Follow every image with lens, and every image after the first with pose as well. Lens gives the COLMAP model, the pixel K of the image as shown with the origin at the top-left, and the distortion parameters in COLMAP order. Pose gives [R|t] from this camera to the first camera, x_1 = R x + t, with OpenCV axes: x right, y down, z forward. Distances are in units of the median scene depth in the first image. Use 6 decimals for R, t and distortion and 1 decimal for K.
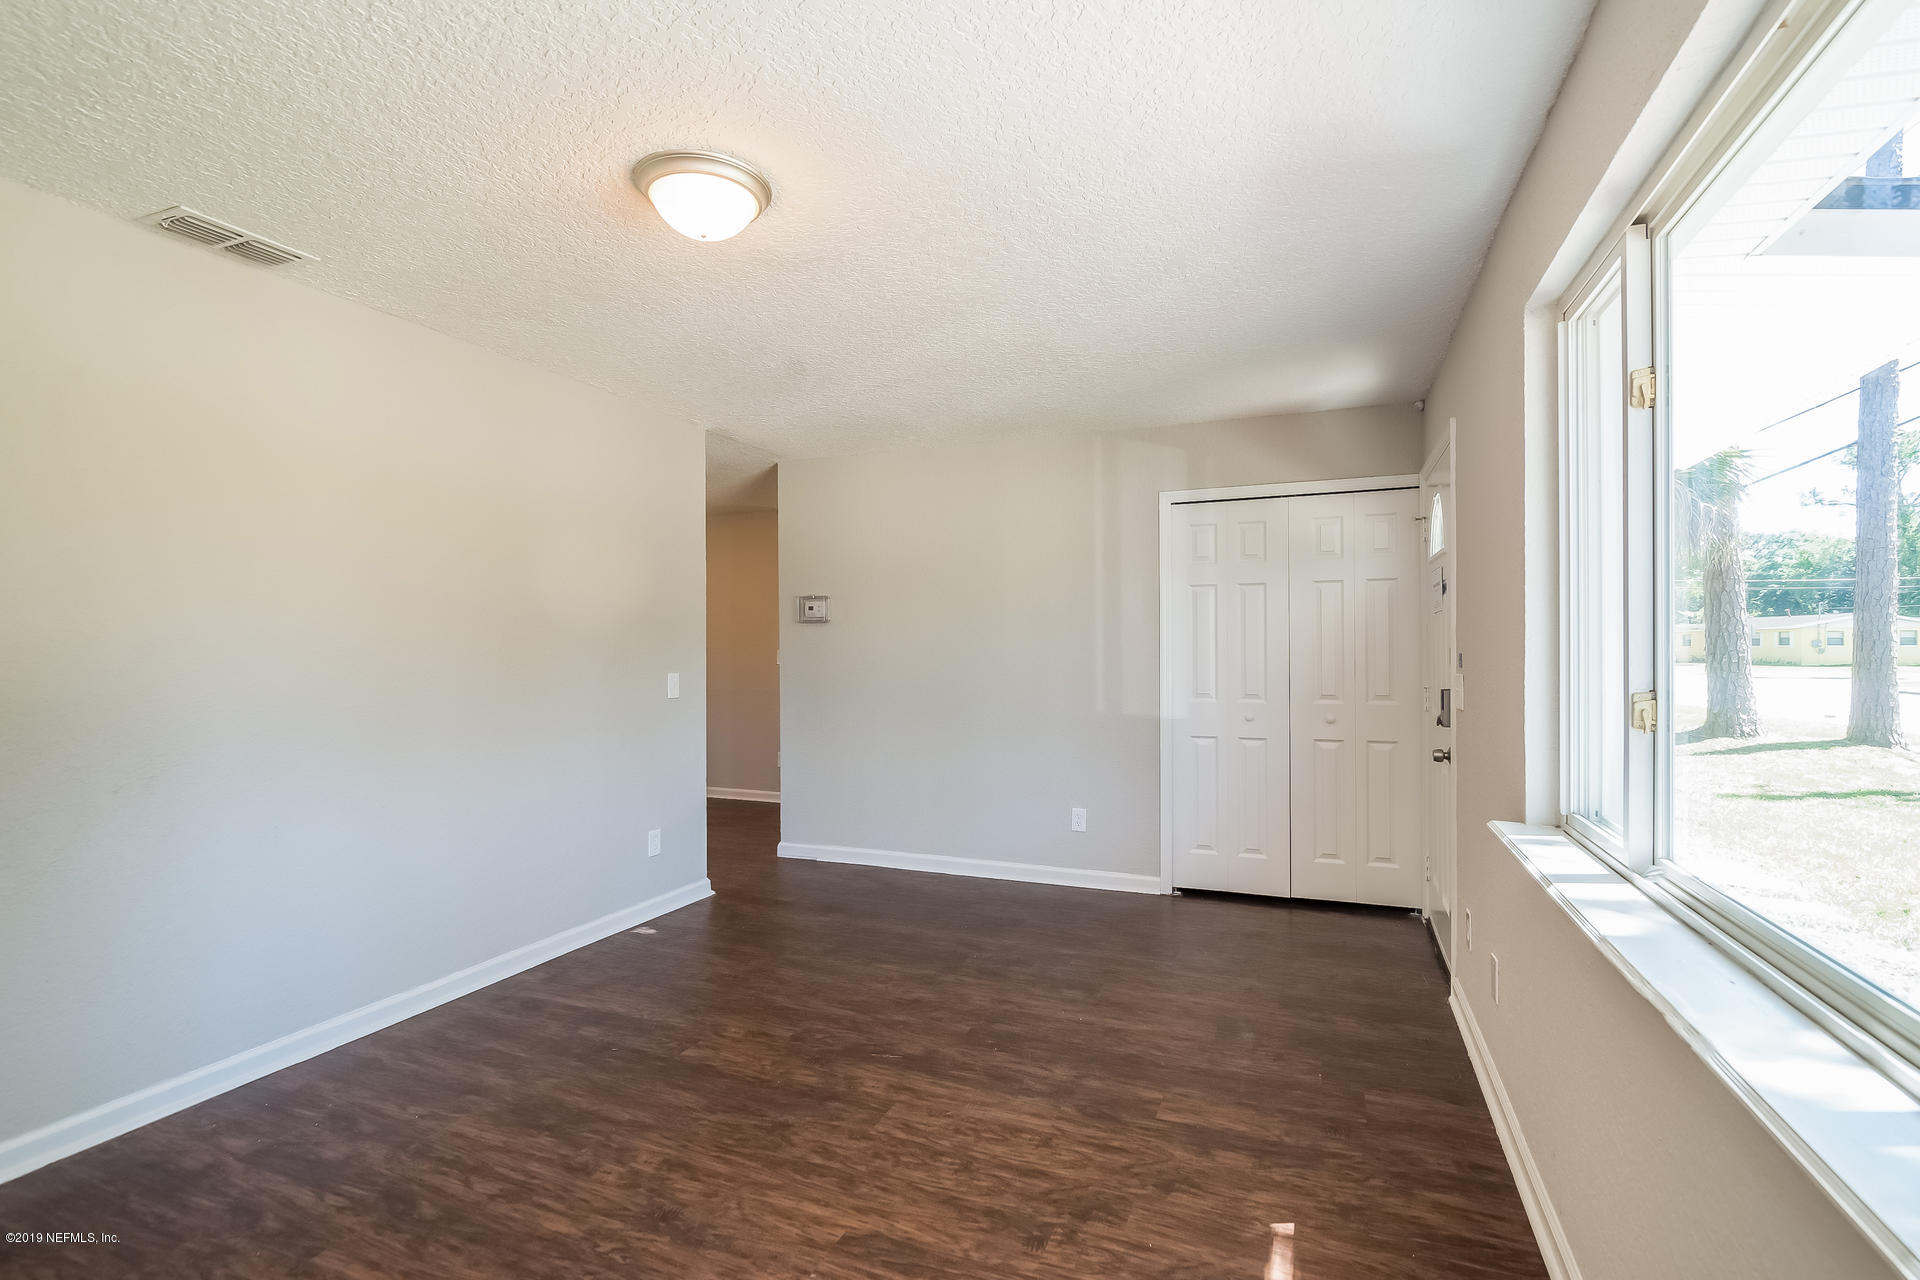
lens RADIAL K [[898.1, 0, 947.2], [0, 898.1, 652.5], [0, 0, 1]] dist [-0.003317, -0.000395]
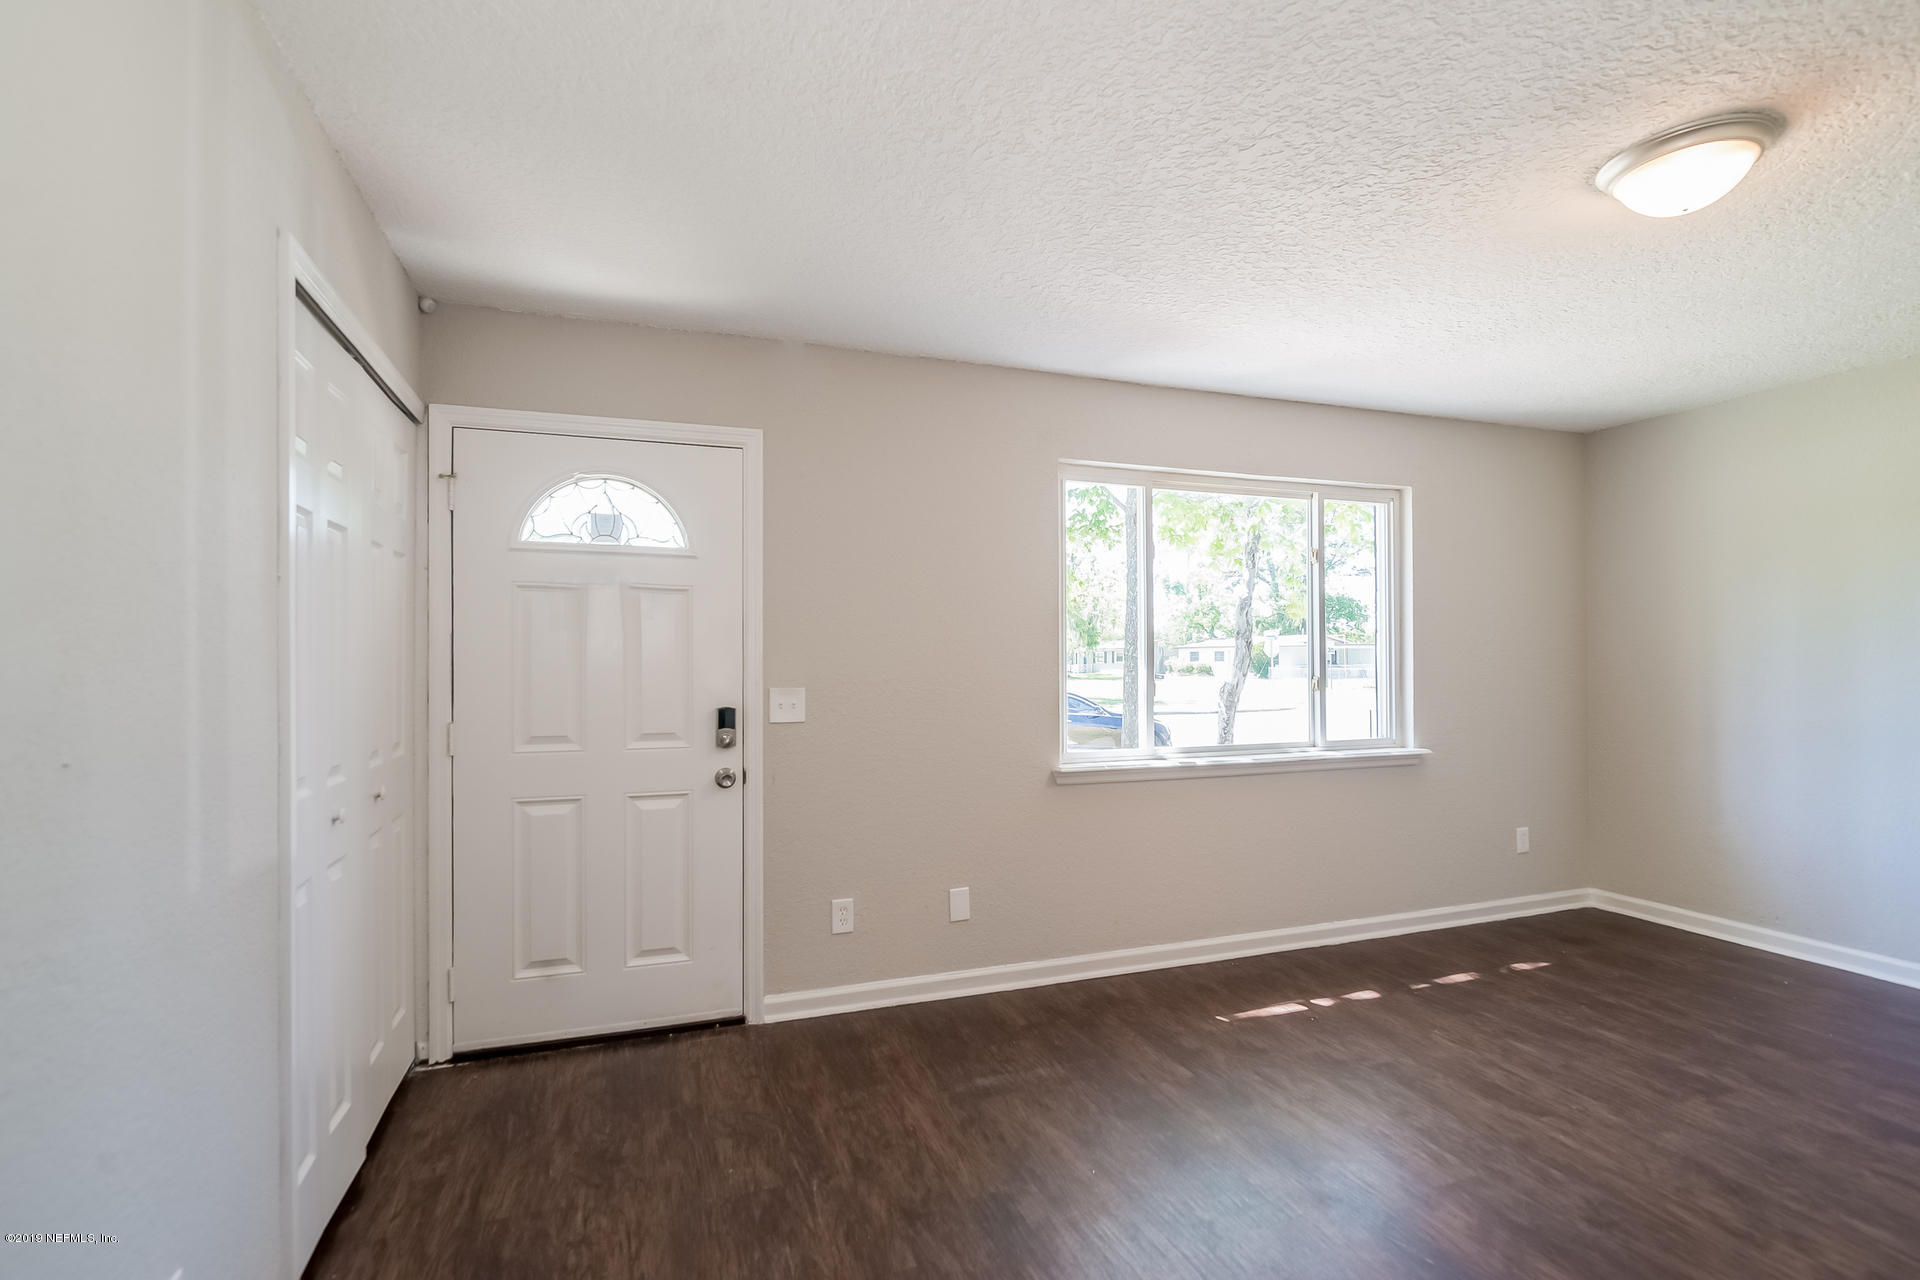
lens RADIAL K [[898.1, 0, 947.2], [0, 898.1, 652.5], [0, 0, 1]] dist [-0.003317, -0.000395]
pose [[-0.680892, 0.014386, 0.732242, -0.355497], [0.011865, 0.999893, -0.008612, -0.005824], [-0.732287, 0.002824, -0.680990, 1.833131]]
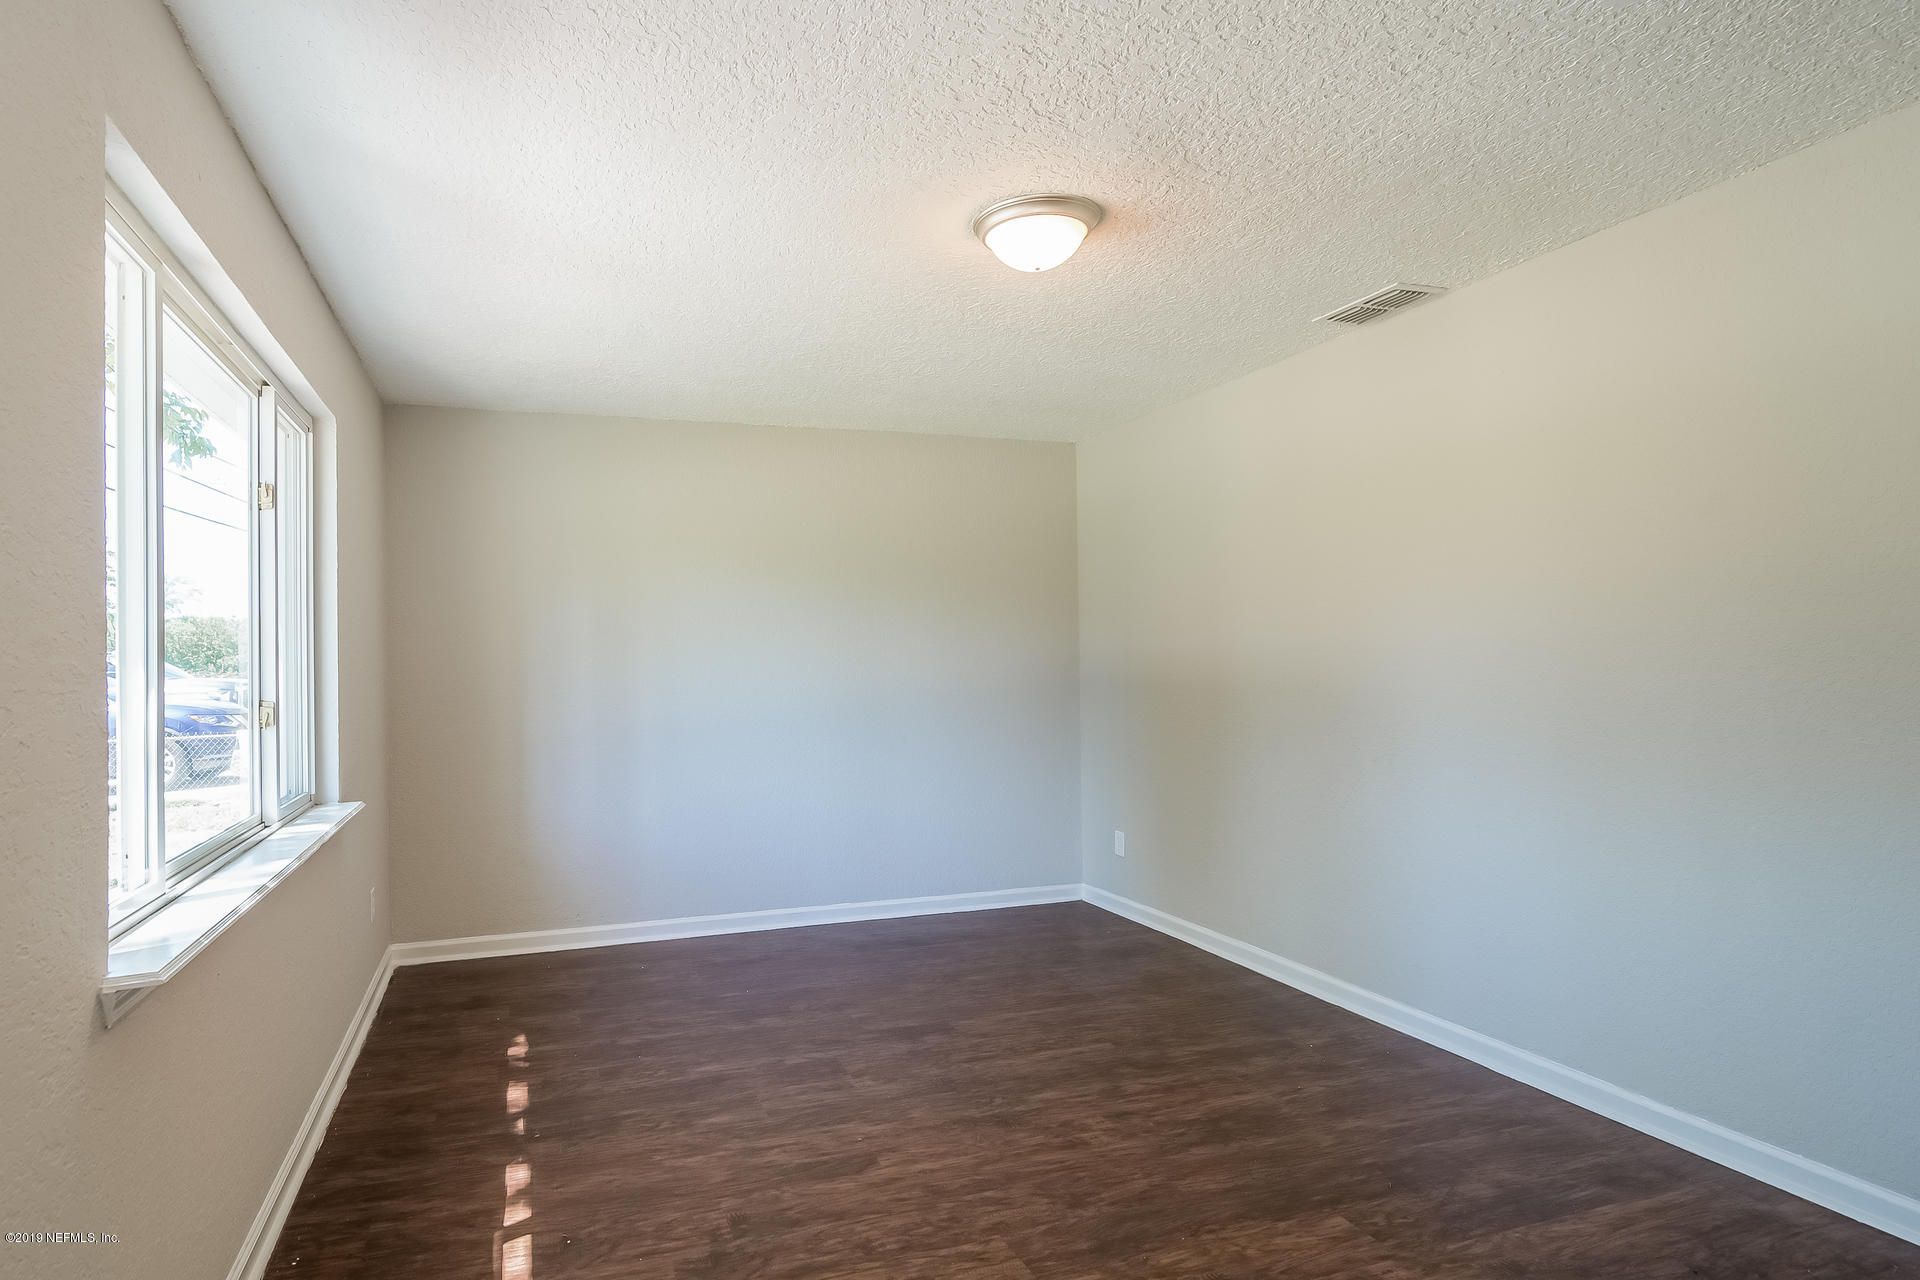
lens RADIAL K [[990.4, 0, 845.3], [0, 990.4, 663.1], [0, 0, 1]] dist [-0.002463, -0.000089]
pose [[-0.757599, 0.014821, -0.652552, 0.556394], [0.013673, 0.999883, 0.006836, -0.009821], [0.652577, -0.003743, -0.757713, 1.445148]]
